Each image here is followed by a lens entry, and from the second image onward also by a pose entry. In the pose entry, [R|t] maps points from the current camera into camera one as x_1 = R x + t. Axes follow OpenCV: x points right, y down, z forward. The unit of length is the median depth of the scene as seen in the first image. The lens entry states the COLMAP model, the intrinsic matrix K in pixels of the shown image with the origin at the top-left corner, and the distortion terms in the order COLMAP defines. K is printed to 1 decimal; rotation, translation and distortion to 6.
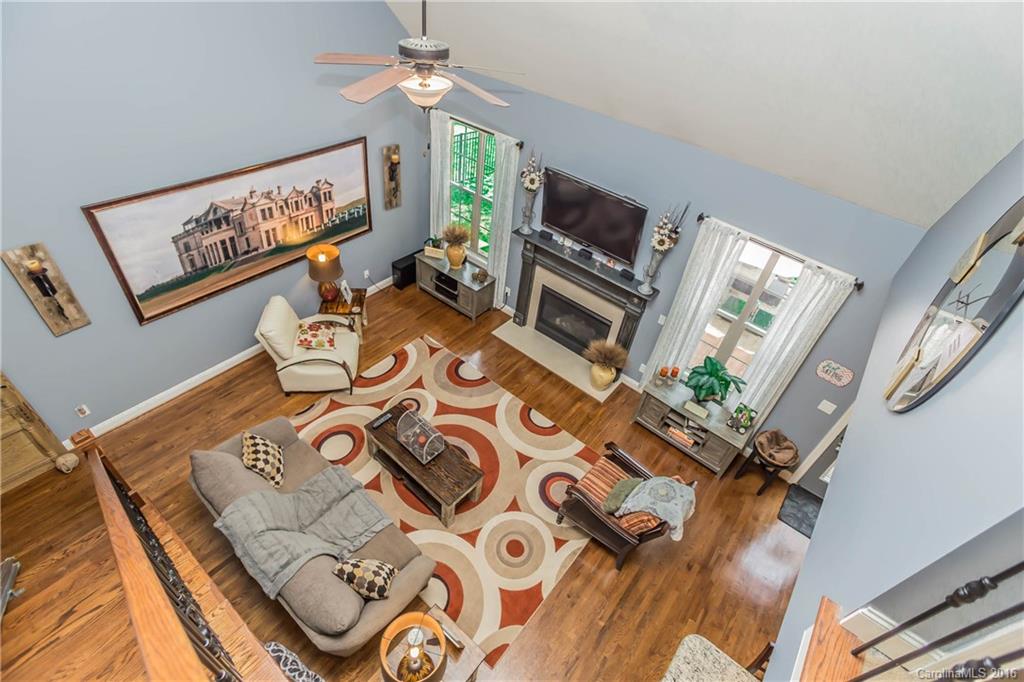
lens RADIAL K [[483.1, 0, 511.4], [0, 483.1, 355.2], [0, 0, 1]] dist [-0.055601, -0.000042]
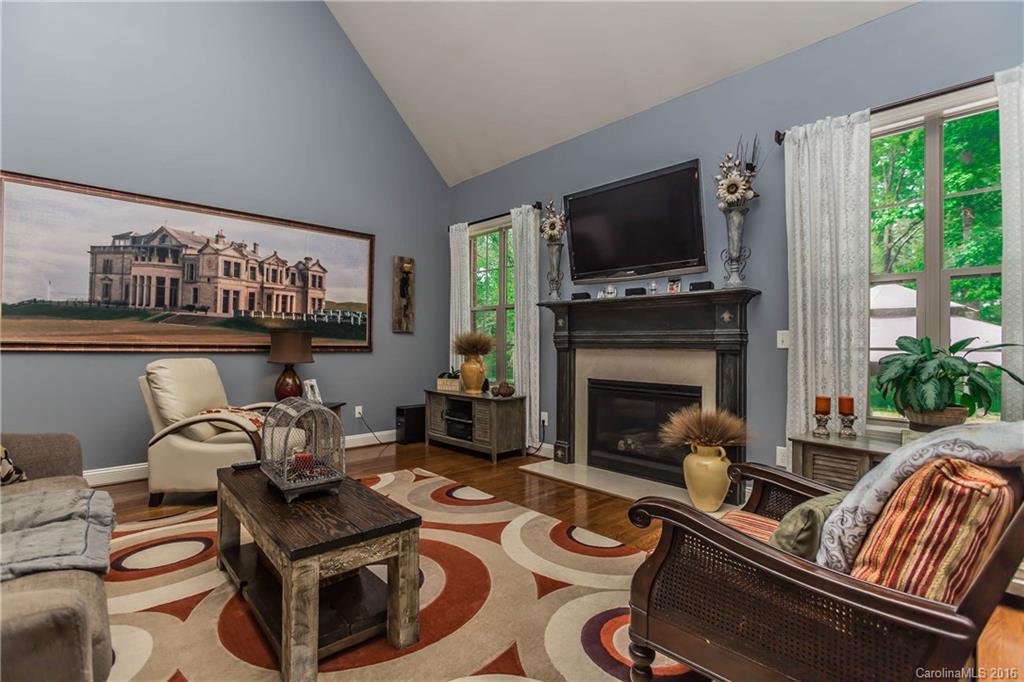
lens RADIAL K [[490.1, 0, 508.9], [0, 490.1, 337.2], [0, 0, 1]] dist [-0.017700, 0.009861]
pose [[0.983878, -0.101162, -0.147477, 0.073865], [-0.028615, 0.724963, -0.688193, 0.345247], [0.176535, 0.681318, 0.710381, 0.526775]]
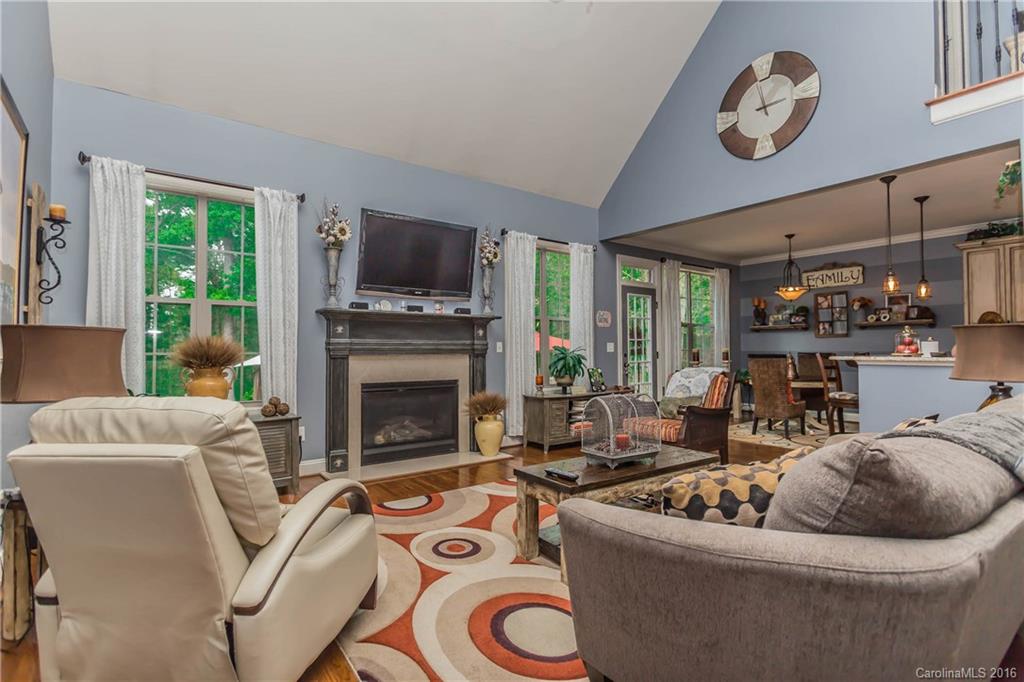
lens RADIAL K [[490.1, 0, 508.9], [0, 490.1, 337.2], [0, 0, 1]] dist [-0.017700, 0.009861]
pose [[0.250930, -0.078016, 0.964856, -0.684524], [0.677803, 0.725779, -0.117591, 0.047671], [-0.691099, 0.683490, 0.234999, 0.738330]]
